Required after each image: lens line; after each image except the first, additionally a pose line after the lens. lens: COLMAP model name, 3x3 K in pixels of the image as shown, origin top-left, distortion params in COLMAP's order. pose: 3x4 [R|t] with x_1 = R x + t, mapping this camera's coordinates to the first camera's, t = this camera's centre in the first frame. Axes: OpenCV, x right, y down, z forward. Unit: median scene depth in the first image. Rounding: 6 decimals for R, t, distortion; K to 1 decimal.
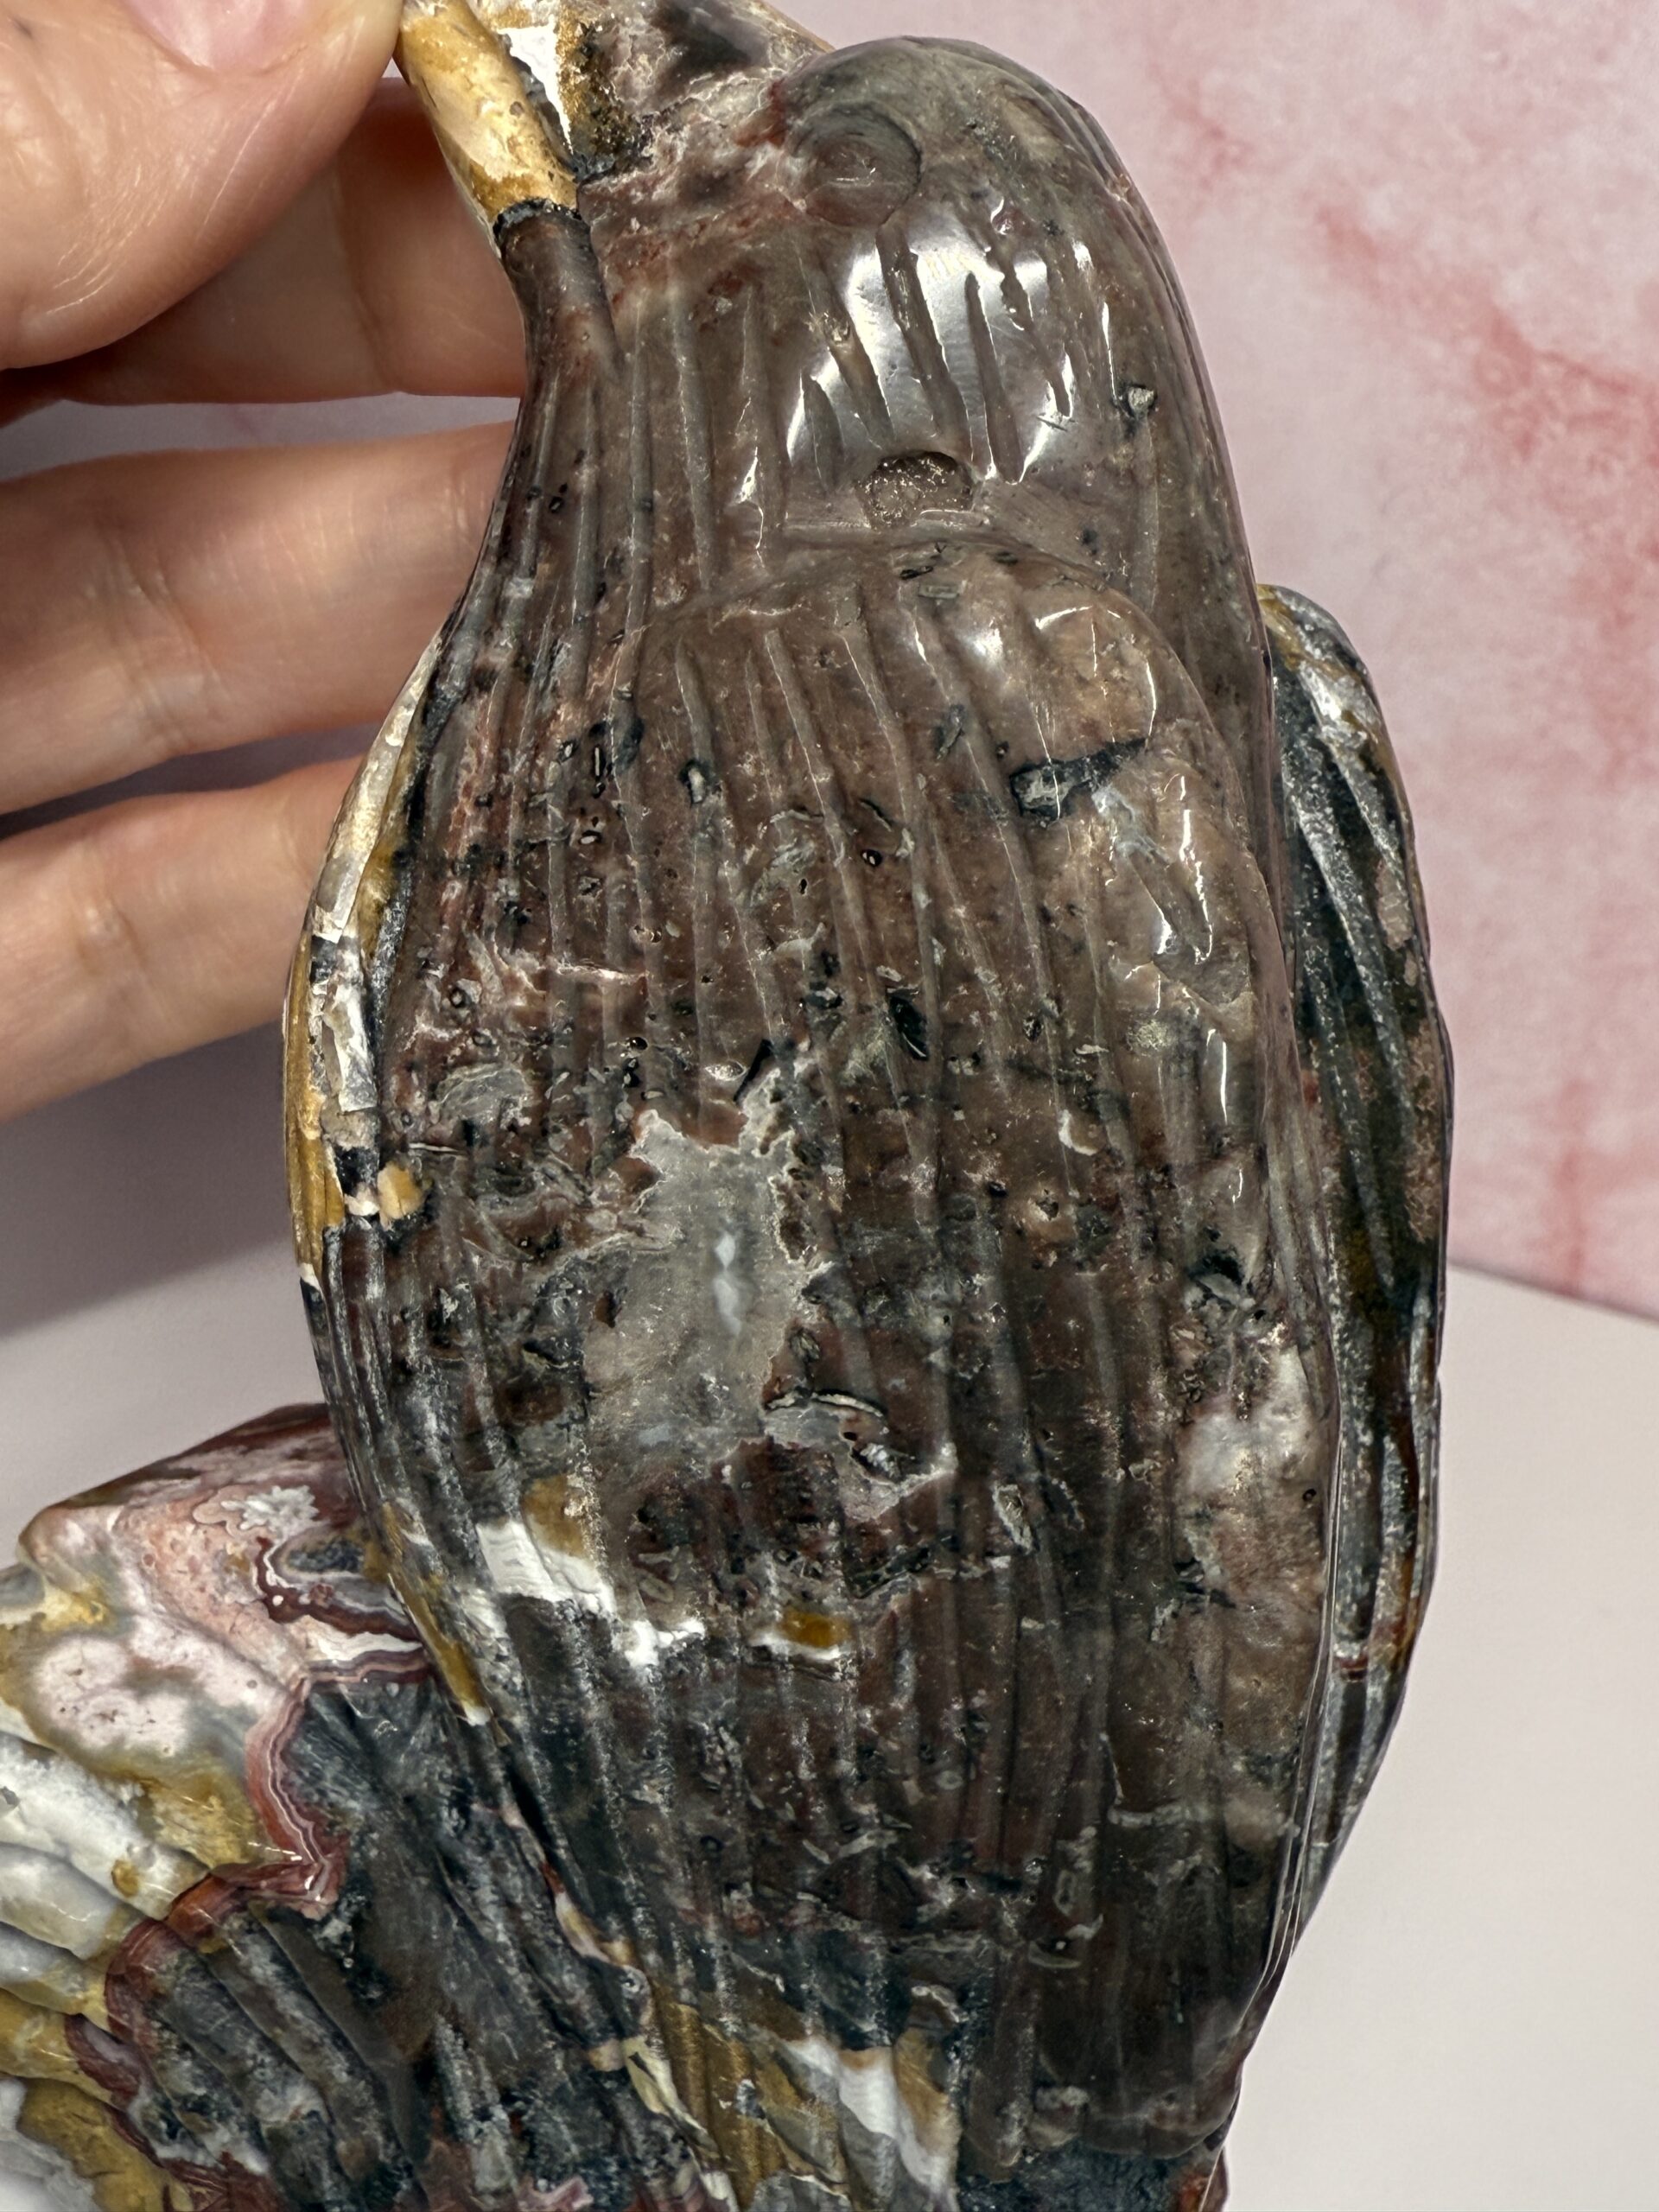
lens RADIAL K [[2364.0, 0, 859.9], [0, 2364.0, 963.3], [0, 0, 1]] dist [0.005999, -0.024114]
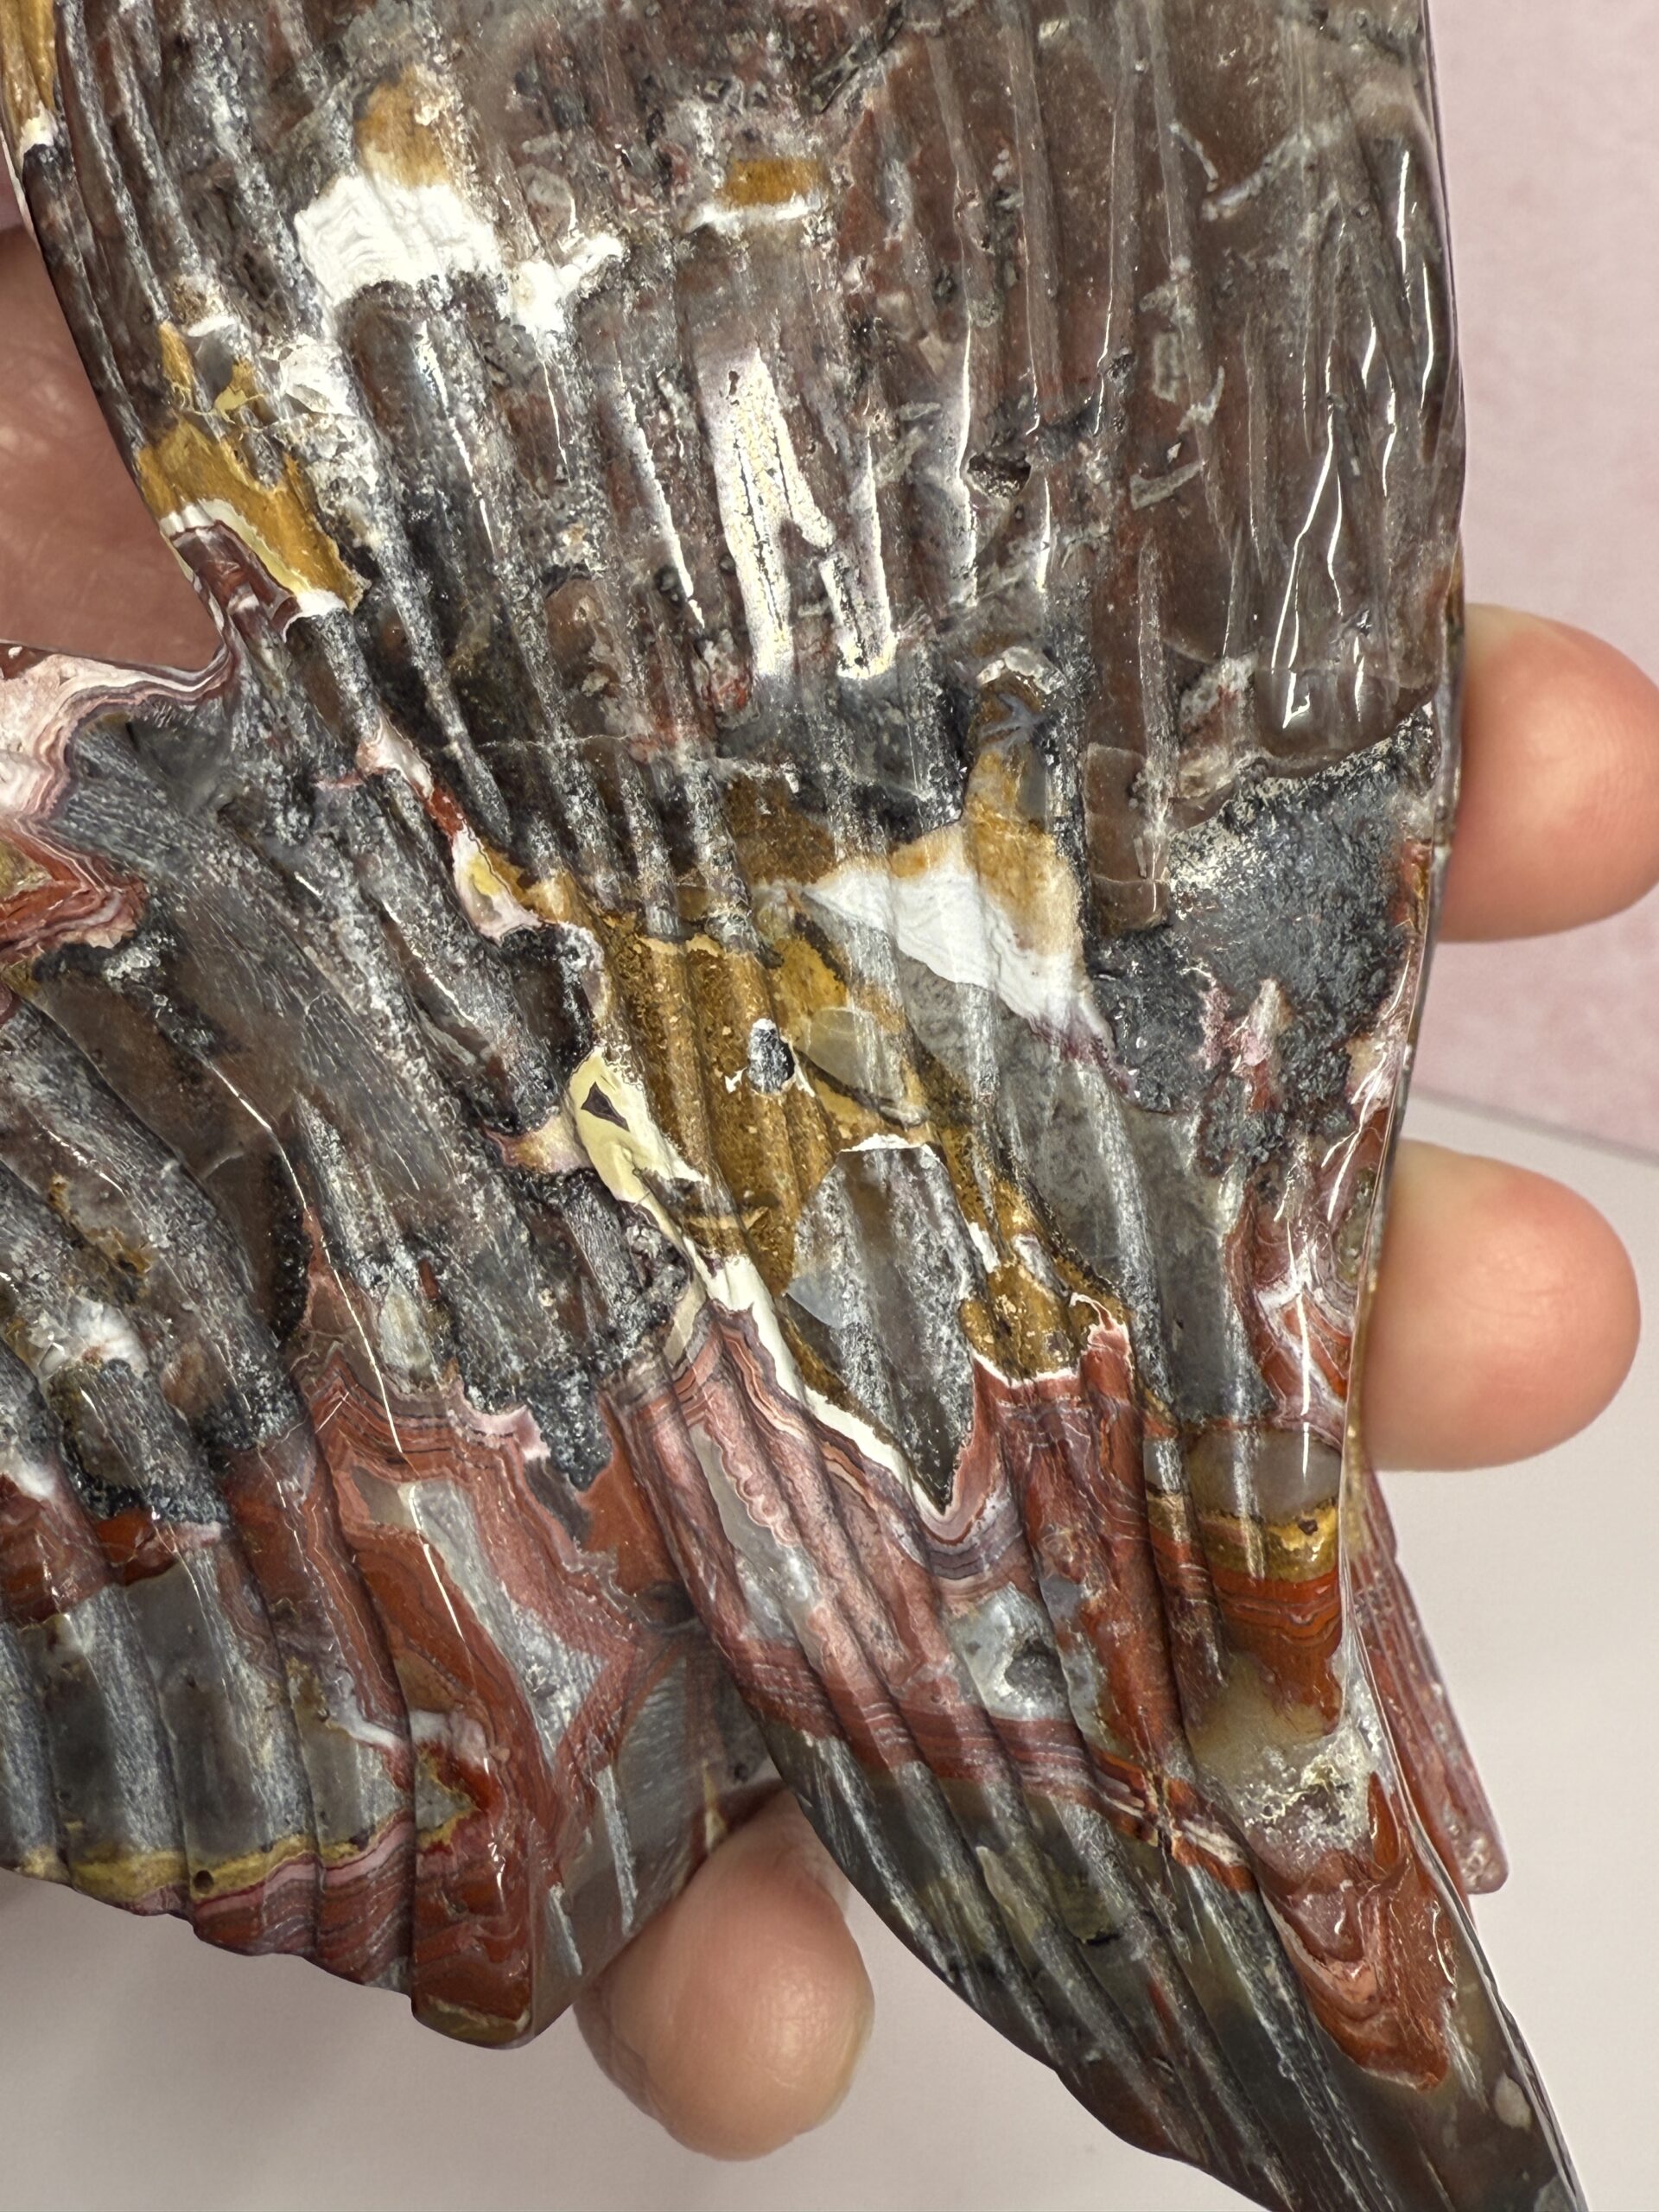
lens RADIAL K [[2364.0, 0, 859.9], [0, 2364.0, 963.3], [0, 0, 1]] dist [0.005999, -0.024114]
pose [[0.976609, -0.127965, 0.172800, -0.145003], [0.177517, 0.933312, -0.312115, 0.714634], [-0.121337, 0.335489, 0.934197, 0.350001]]
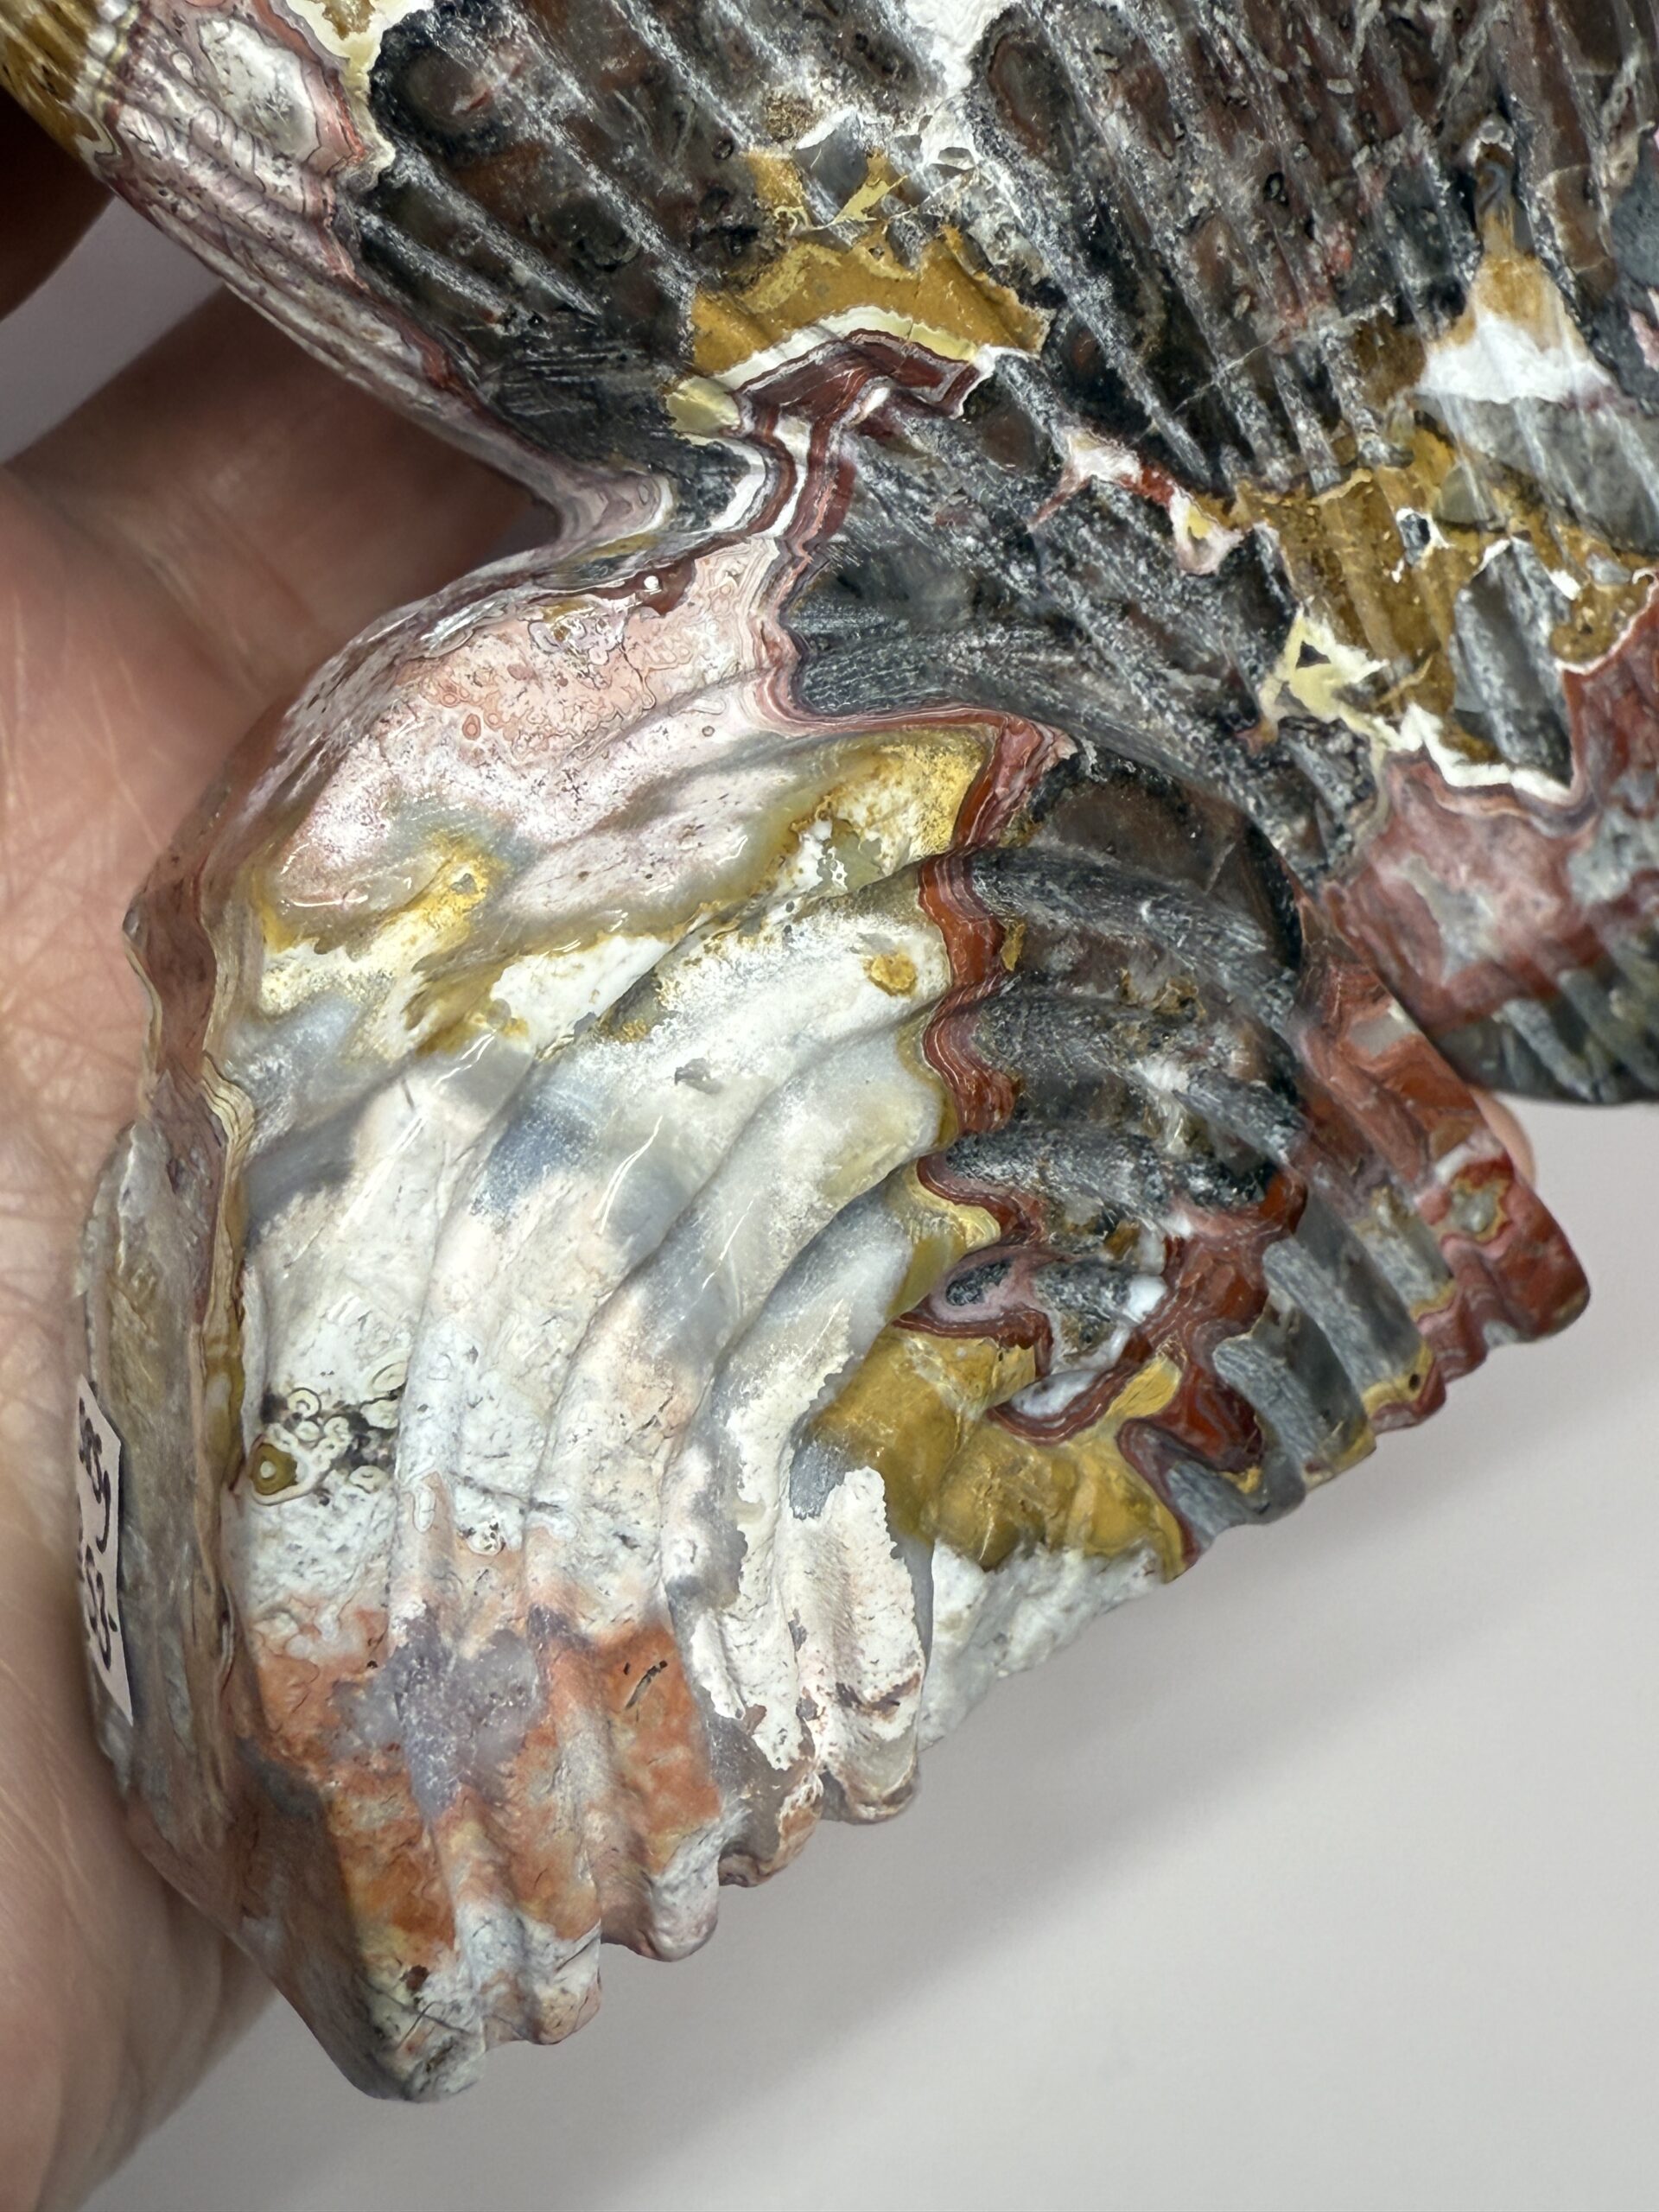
lens RADIAL K [[2364.0, 0, 859.9], [0, 2364.0, 963.3], [0, 0, 1]] dist [0.005999, -0.024114]
pose [[0.374008, -0.658230, 0.653338, -0.810324], [0.710023, 0.656429, 0.254887, 0.238182], [-0.596645, 0.368556, 0.712869, 0.603870]]
